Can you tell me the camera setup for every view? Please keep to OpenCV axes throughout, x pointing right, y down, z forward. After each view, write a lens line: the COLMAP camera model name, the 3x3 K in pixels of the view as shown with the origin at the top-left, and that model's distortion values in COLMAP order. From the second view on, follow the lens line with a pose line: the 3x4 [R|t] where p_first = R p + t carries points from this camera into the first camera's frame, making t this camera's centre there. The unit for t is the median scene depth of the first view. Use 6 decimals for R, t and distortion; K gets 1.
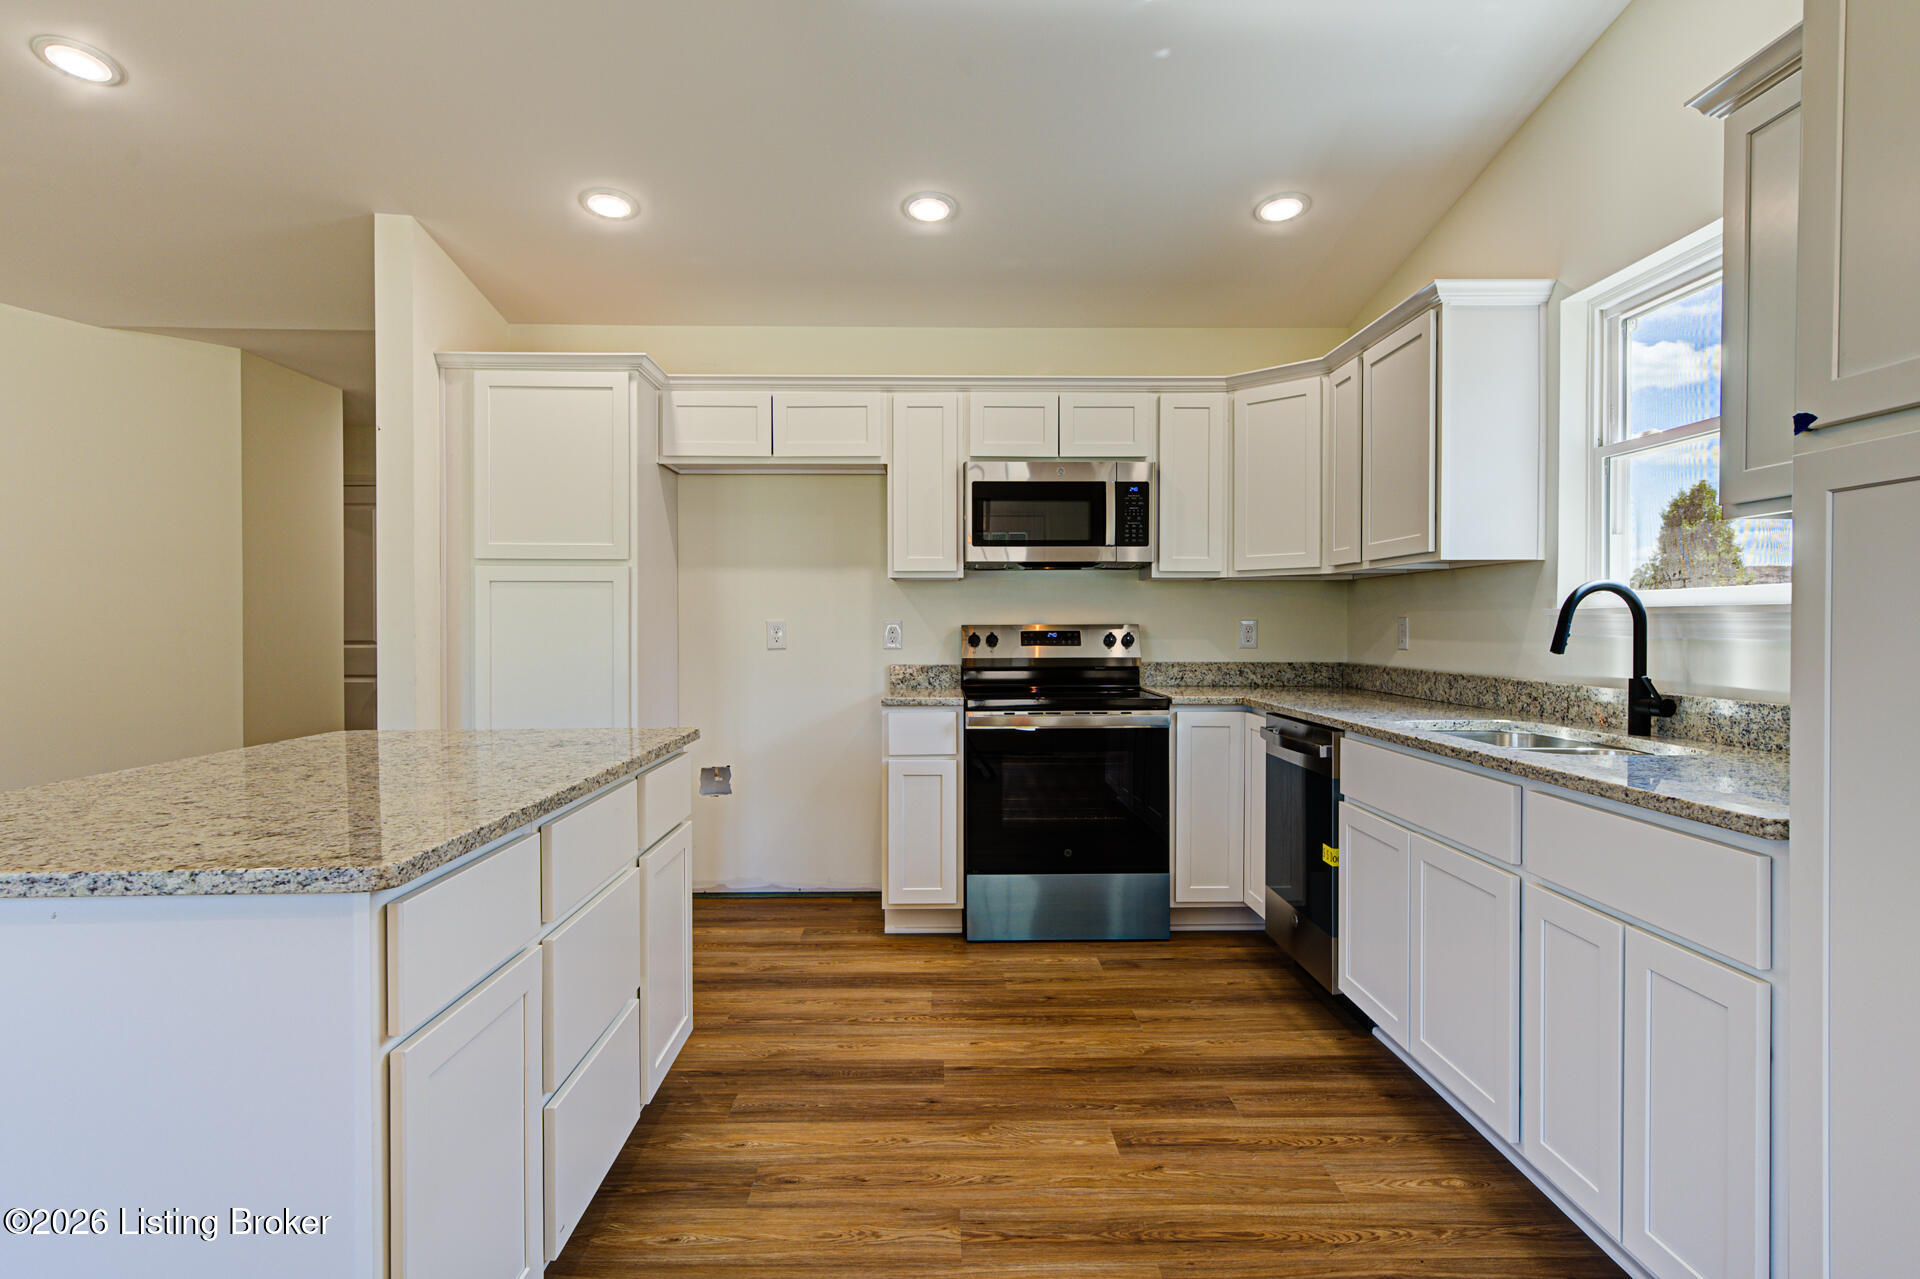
lens RADIAL K [[1025.7, 0, 956.8], [0, 1025.7, 637.1], [0, 0, 1]] dist [0.009681, 0.000744]
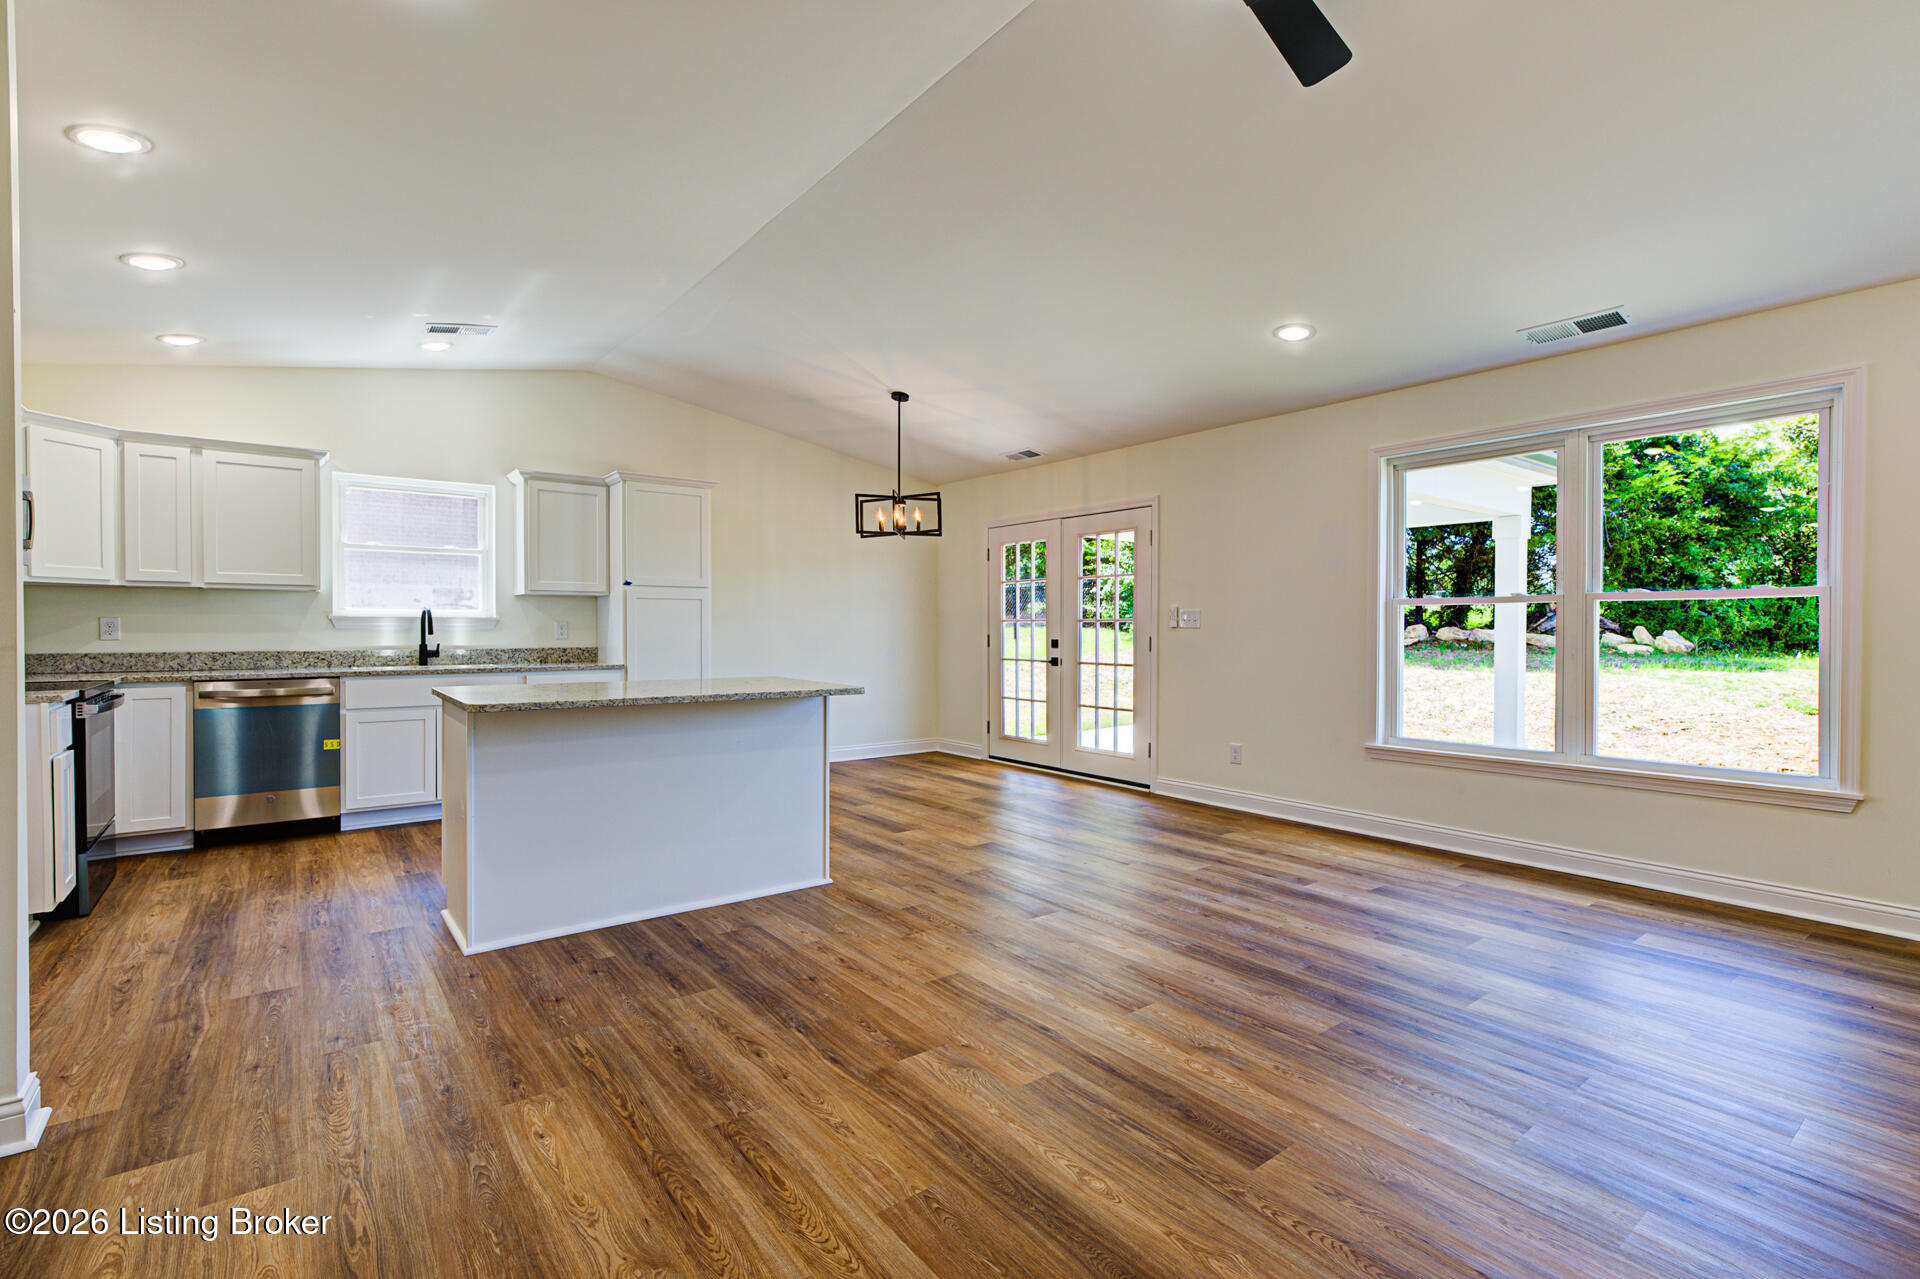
lens RADIAL K [[869.3, 0, 960.0], [0, 869.3, 639.5], [0, 0, 1]] dist [0.002699, 0.000502]
pose [[-0.598679, -0.012790, 0.800887, -1.264971], [0.007292, 0.999744, 0.021417, -0.005863], [-0.800956, 0.018662, -0.598433, 0.806462]]
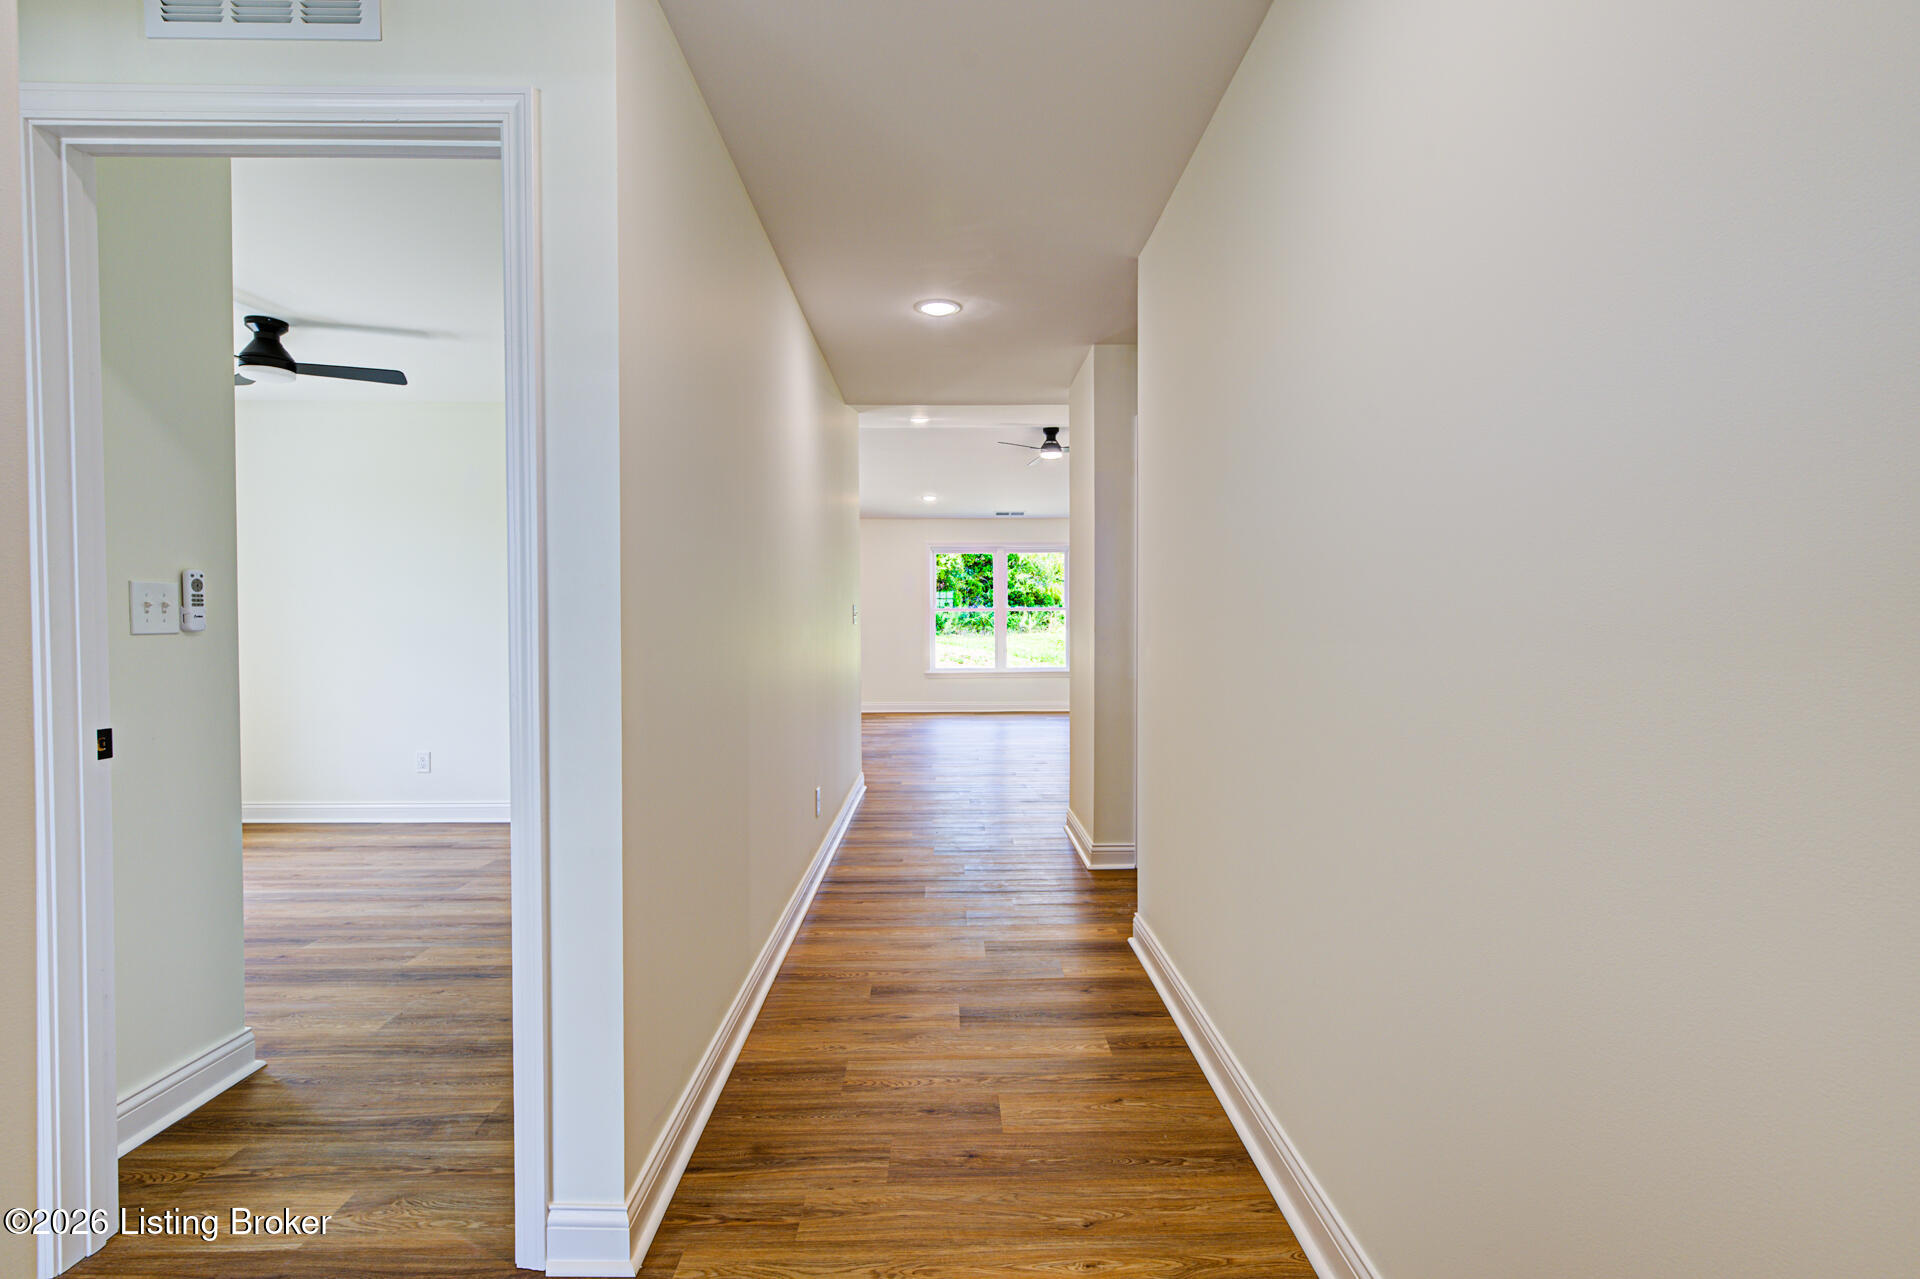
lens RADIAL K [[907.9, 0, 948.0], [0, 907.9, 638.3], [0, 0, 1]] dist [0.002822, 0.000585]
pose [[-0.999960, 0.000548, 0.008950, -0.712055], [0.000837, 0.999478, 0.032296, -0.031787], [-0.008928, 0.032303, -0.999438, 2.509394]]
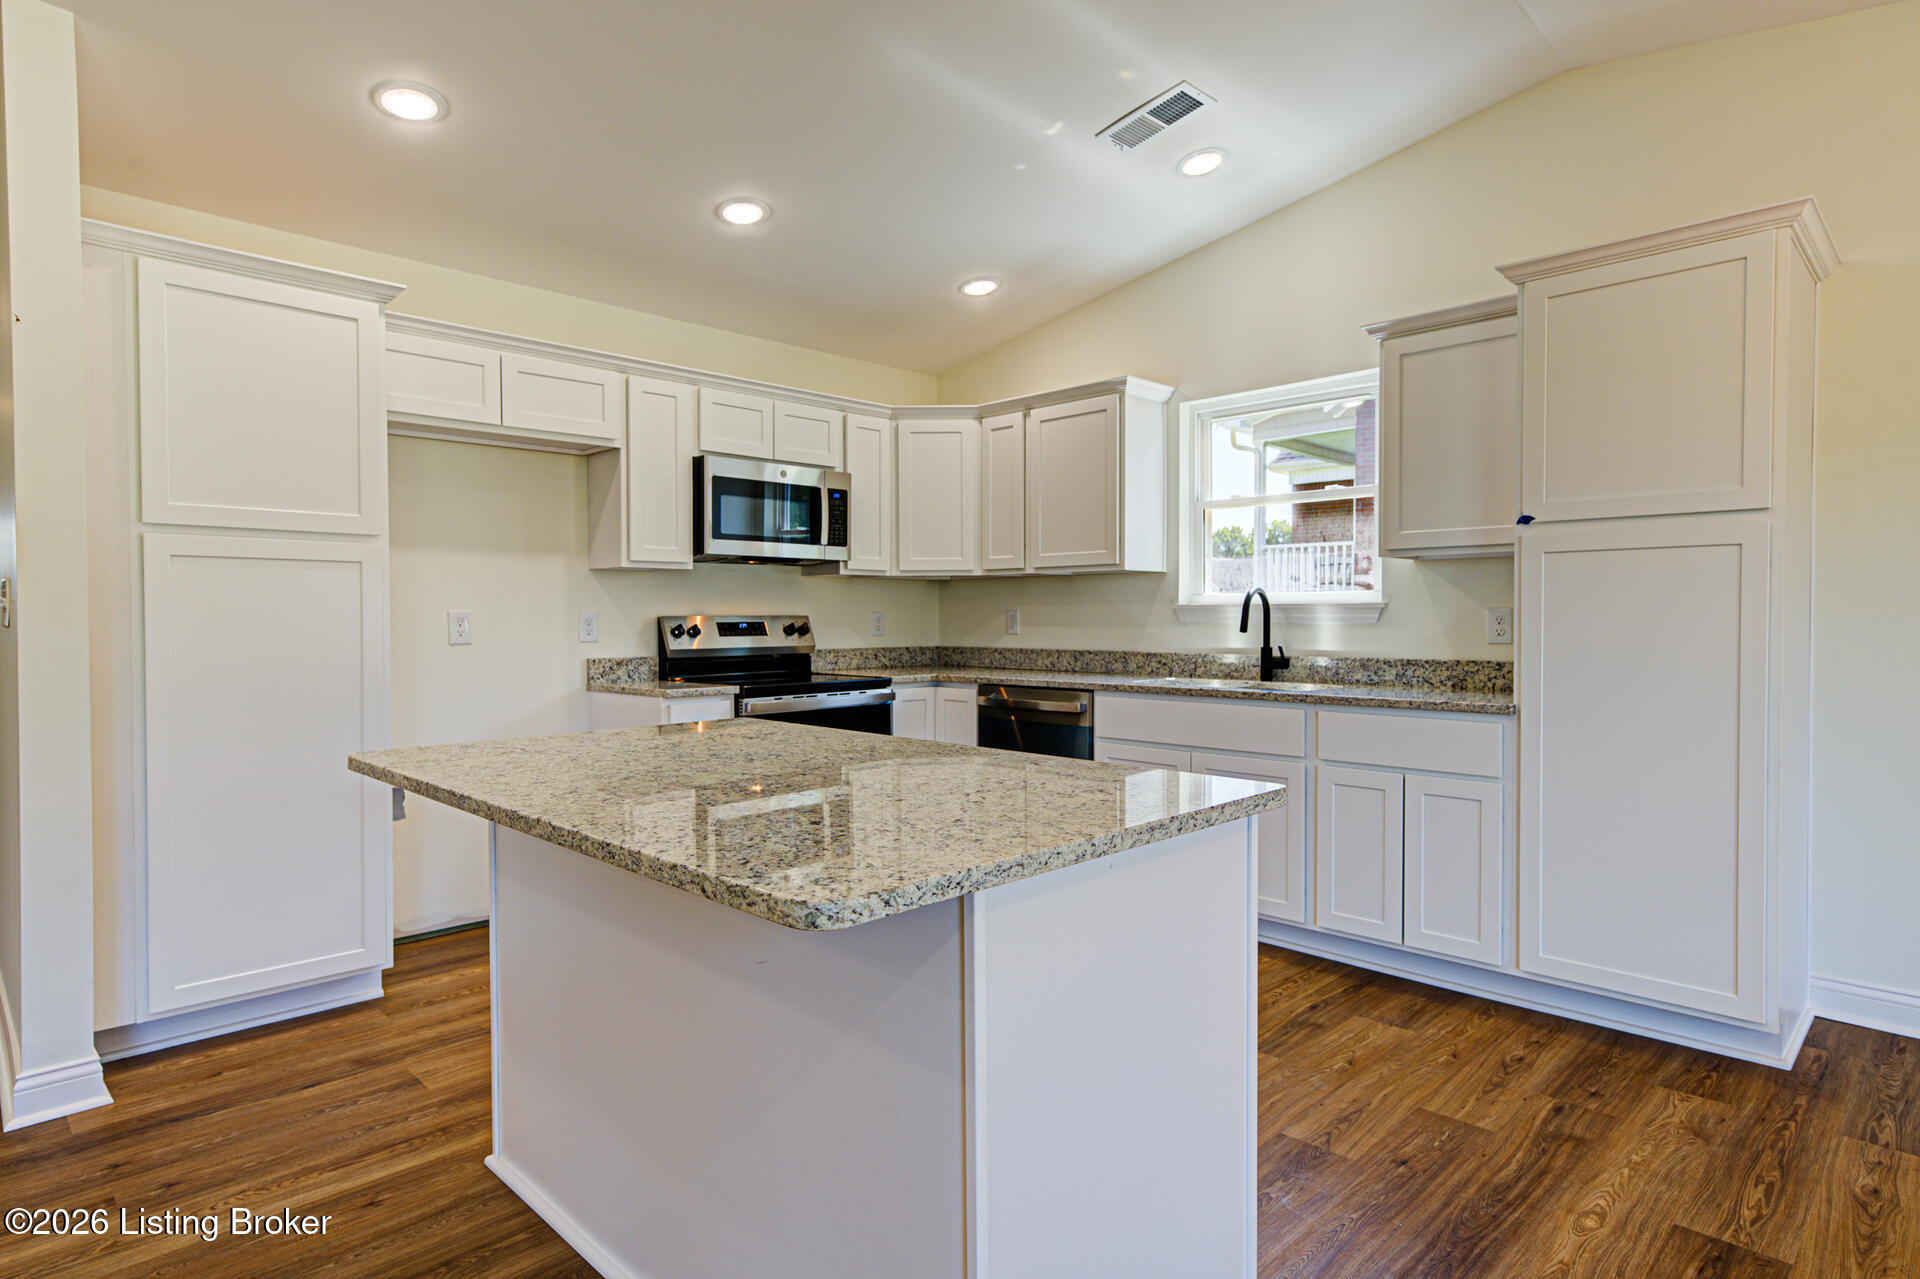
lens RADIAL K [[1038.2, 0, 954.2], [0, 1038.2, 639.7], [0, 0, 1]] dist [0.014905, 0.000034]
pose [[0.721716, -0.016629, 0.691990, -0.562267], [0.010658, 0.999860, 0.012911, 0.000929], [-0.692108, -0.001943, 0.721792, 0.091258]]
